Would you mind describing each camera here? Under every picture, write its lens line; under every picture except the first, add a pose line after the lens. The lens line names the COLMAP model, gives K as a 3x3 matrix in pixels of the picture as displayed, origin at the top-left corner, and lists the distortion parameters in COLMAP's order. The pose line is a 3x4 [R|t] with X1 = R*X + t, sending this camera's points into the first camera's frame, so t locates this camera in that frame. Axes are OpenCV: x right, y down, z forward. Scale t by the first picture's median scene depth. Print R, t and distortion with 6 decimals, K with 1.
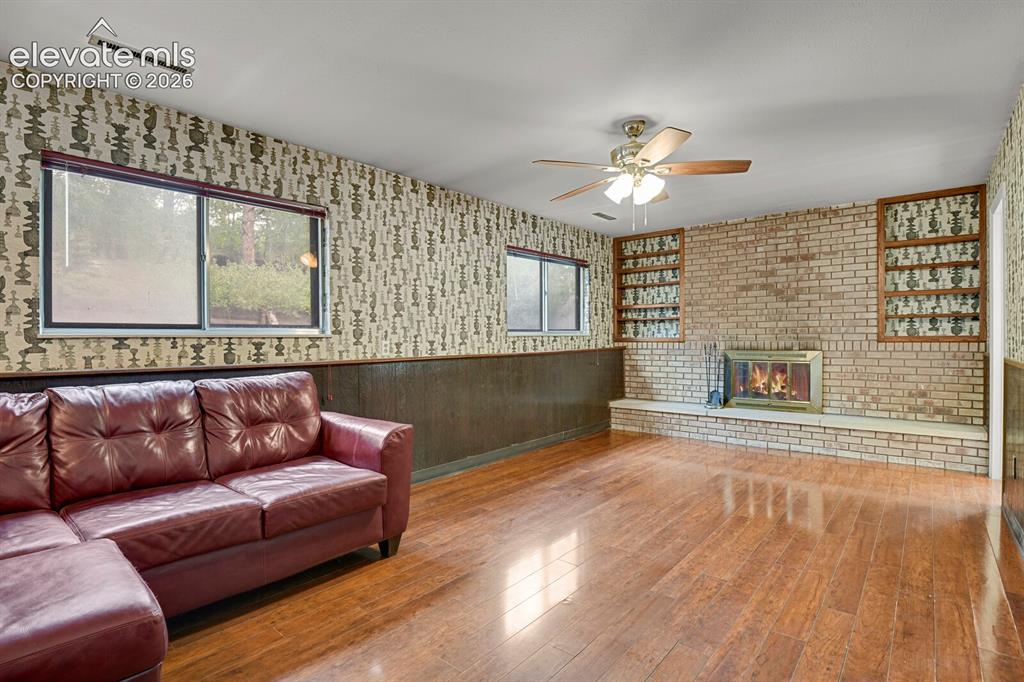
lens RADIAL K [[494.7, 0, 512.0], [0, 494.7, 341.0], [0, 0, 1]] dist [-0.035923, -0.000940]
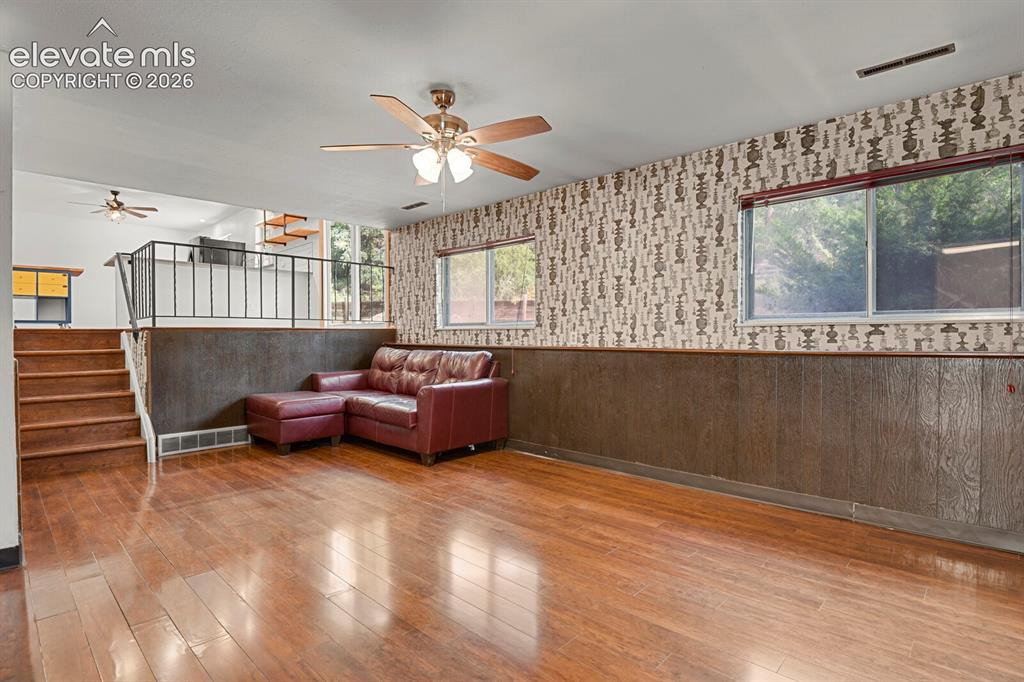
lens RADIAL K [[518.1, 0, 517.6], [0, 518.1, 331.0], [0, 0, 1]] dist [-0.038263, -0.000512]
pose [[-0.059681, 0.011369, -0.998153, 0.900928], [0.008880, 0.999902, 0.010858, -0.015599], [0.998178, -0.008216, -0.059776, 0.885591]]
